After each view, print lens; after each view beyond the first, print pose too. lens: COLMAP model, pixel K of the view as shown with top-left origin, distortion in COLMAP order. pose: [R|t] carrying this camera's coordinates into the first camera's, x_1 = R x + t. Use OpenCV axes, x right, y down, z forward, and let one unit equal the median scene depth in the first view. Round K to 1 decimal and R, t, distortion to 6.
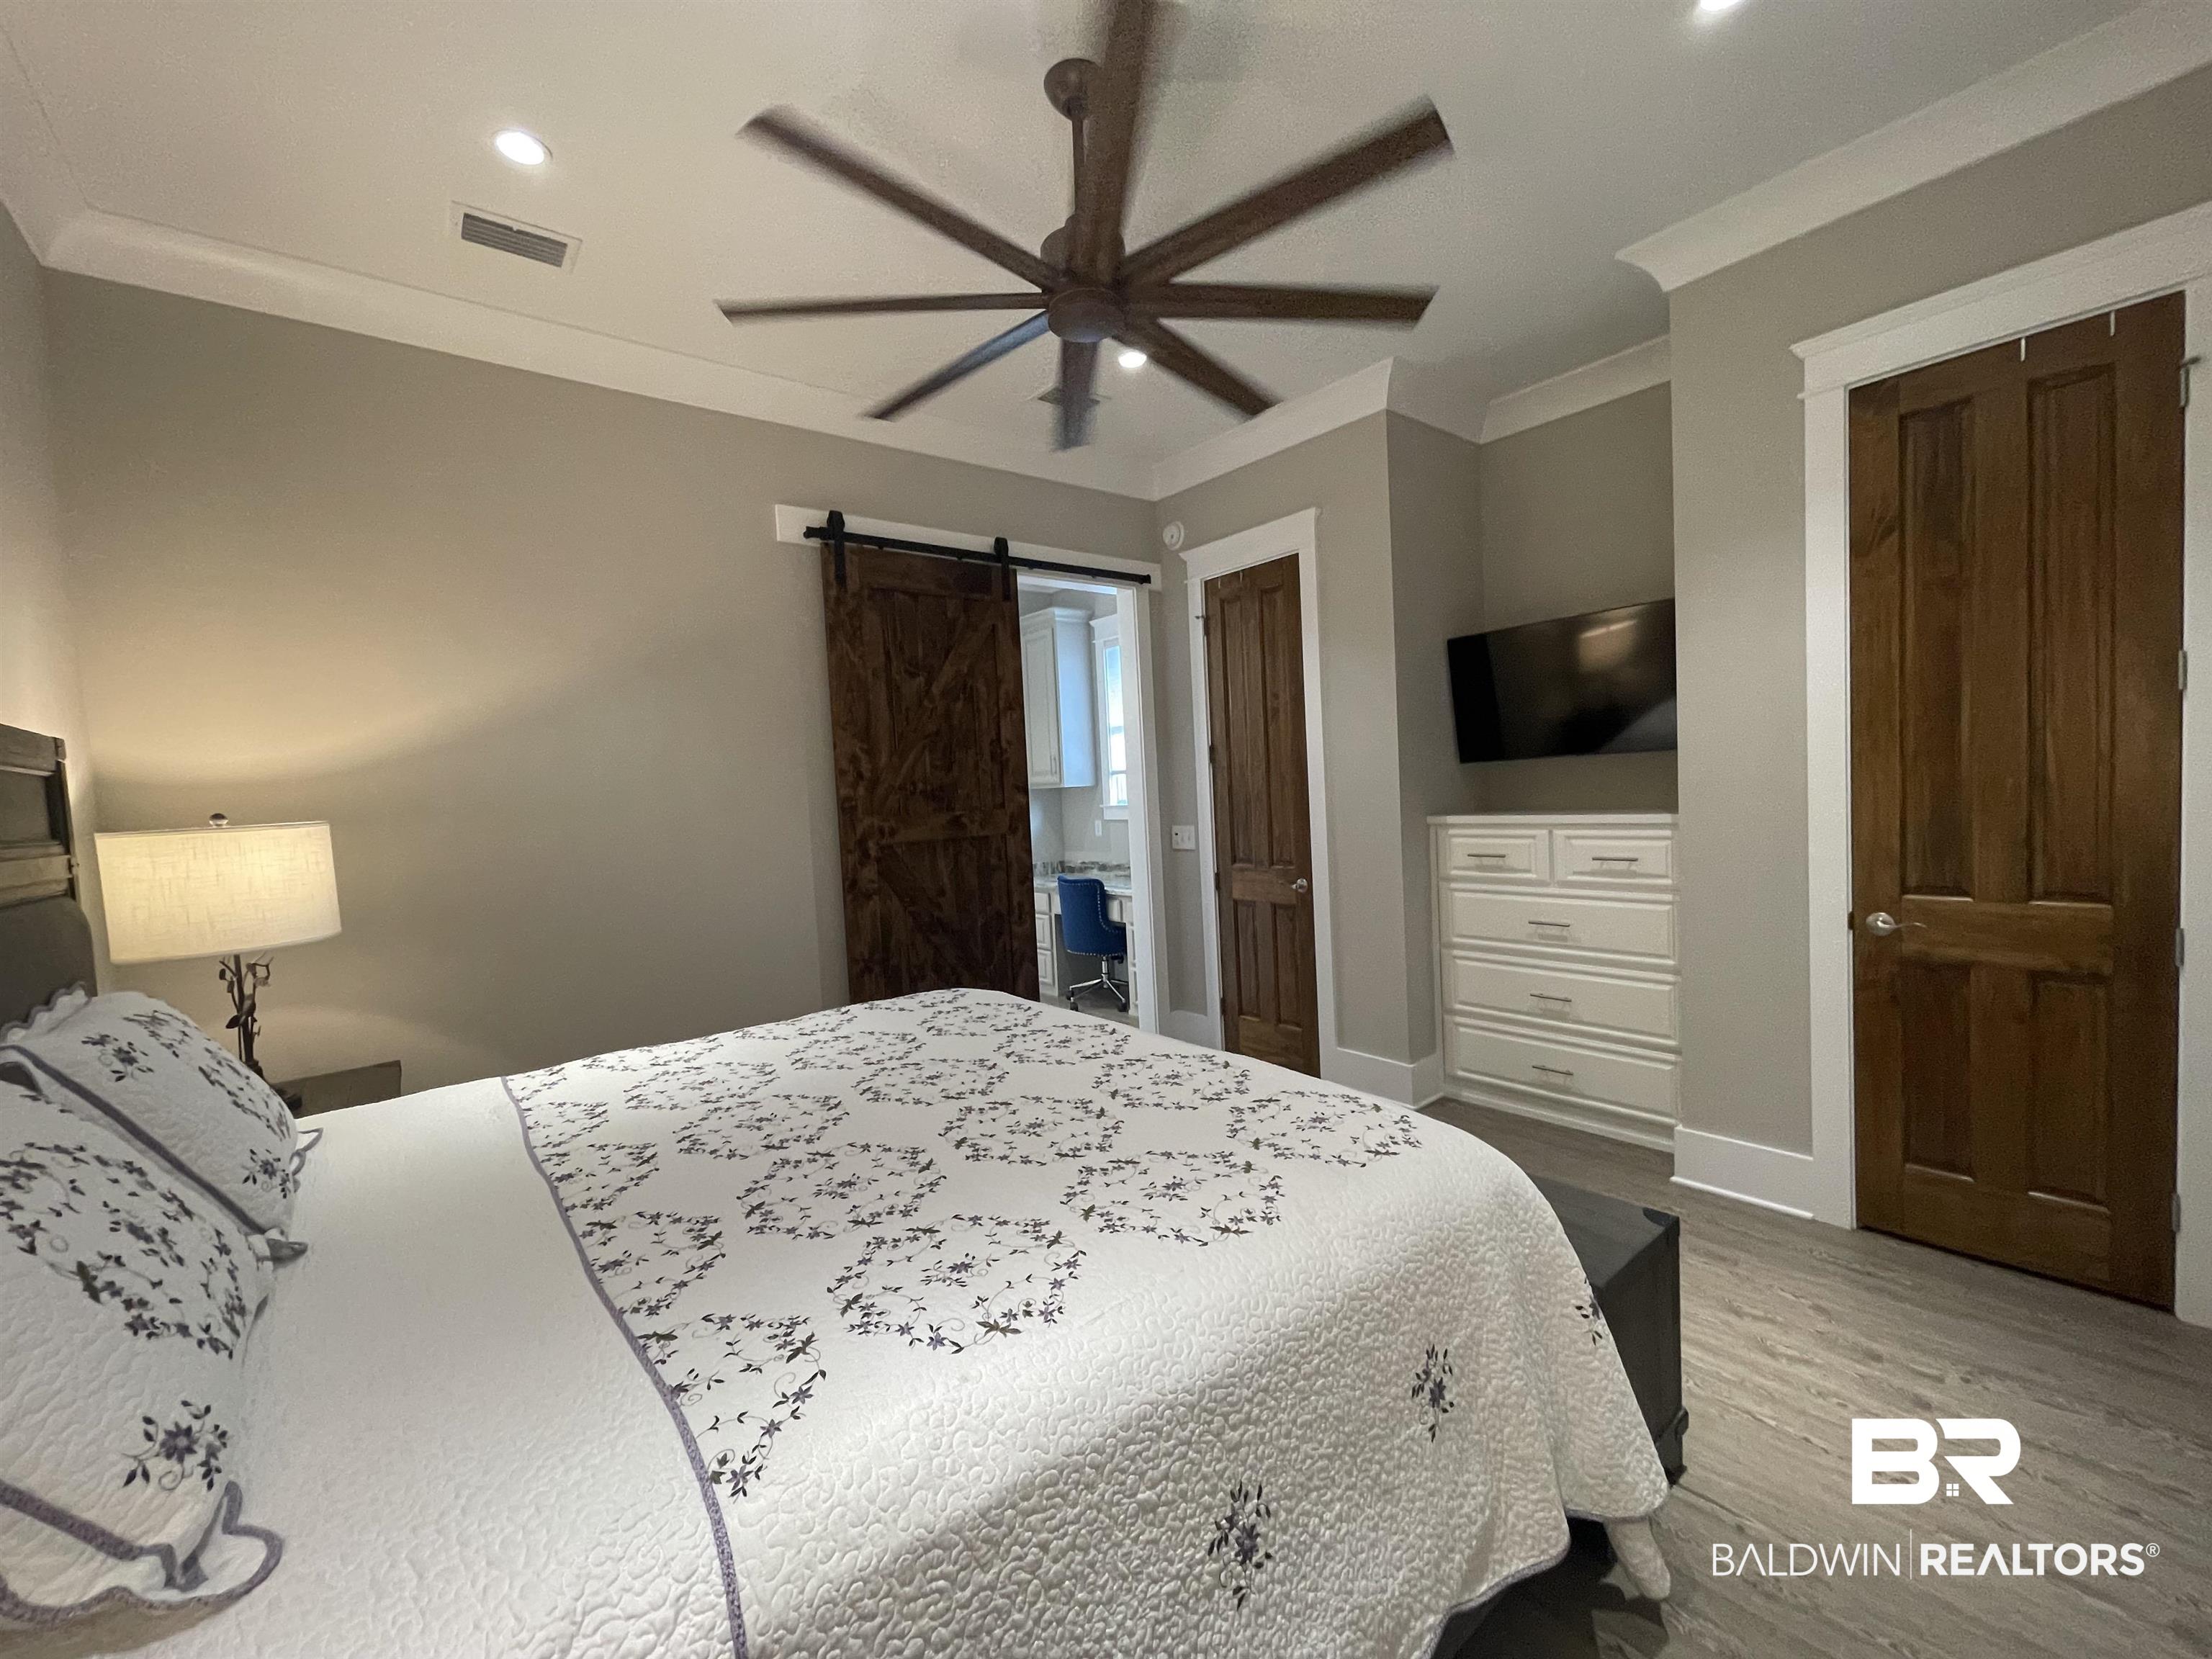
lens RADIAL K [[891.0, 0, 1106.0], [0, 891.0, 829.5], [0, 0, 1]] dist [-0.005797, 0.003968]
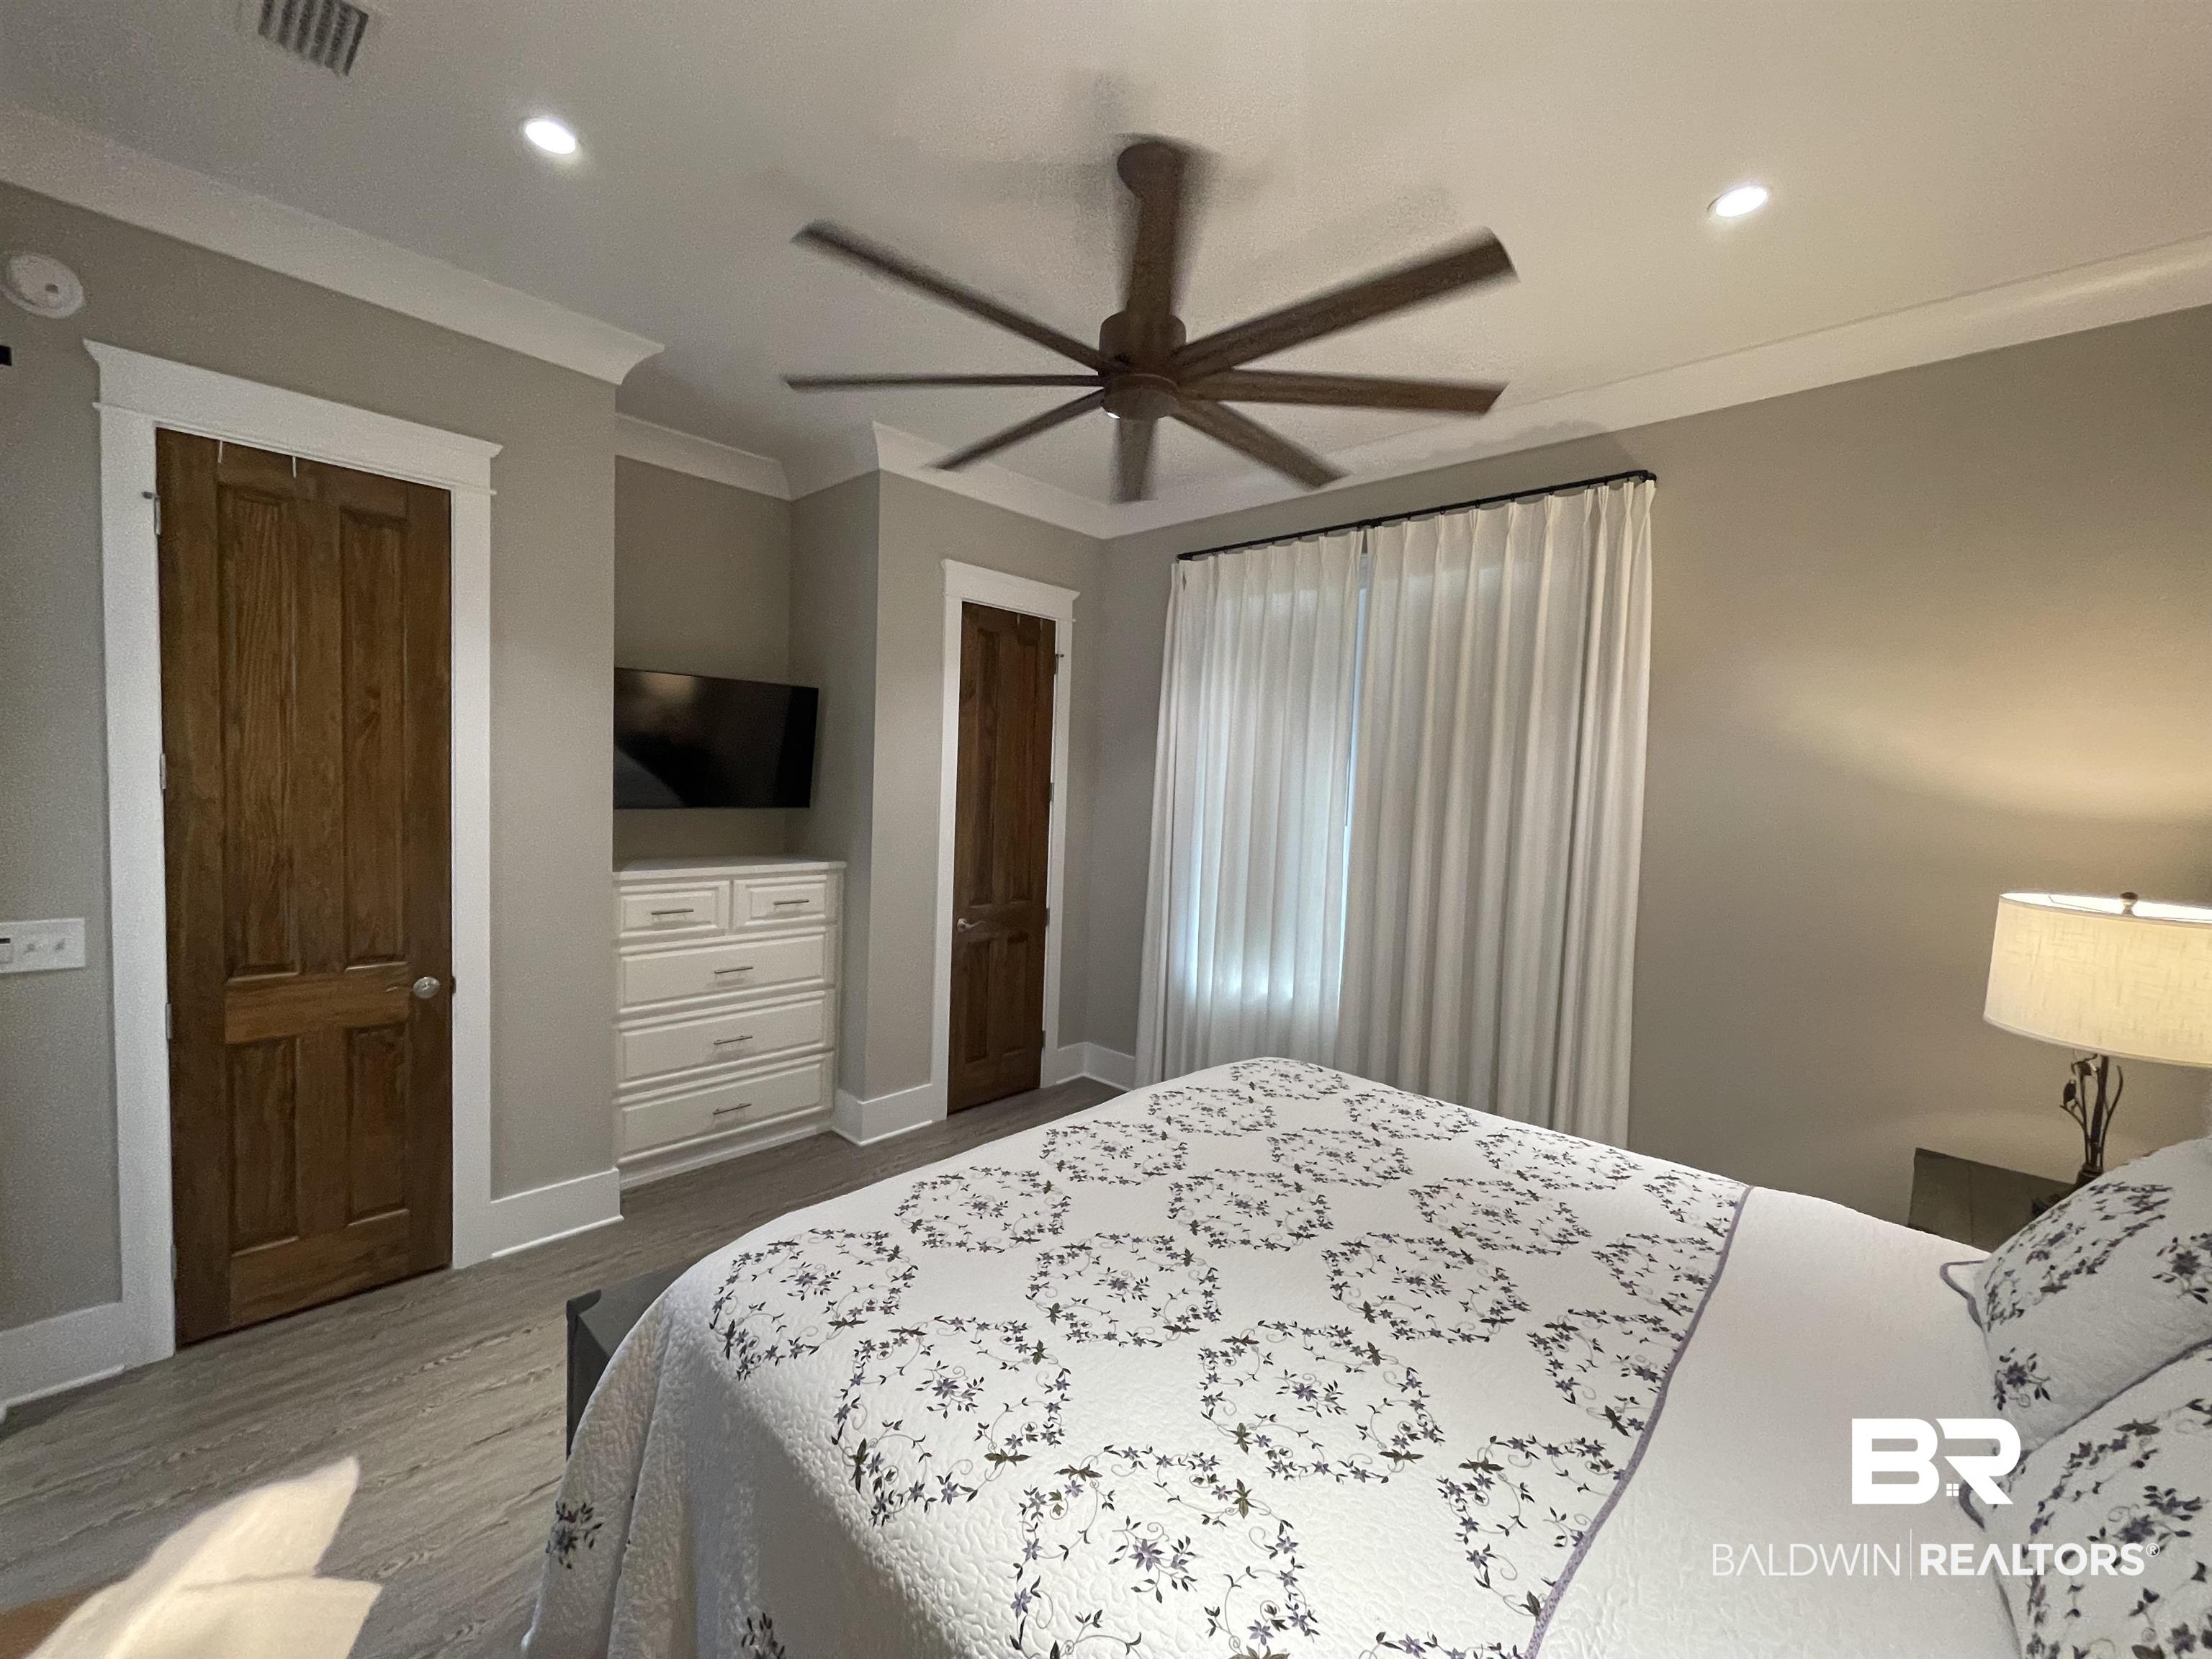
lens RADIAL K [[894.8, 0, 1100.9], [0, 894.8, 827.9], [0, 0, 1]] dist [-0.004205, -0.000002]
pose [[-0.131989, -0.008065, 0.991218, -0.828221], [0.018964, 0.999763, 0.010659, -0.088589], [-0.991070, 0.020205, -0.131805, 0.972418]]
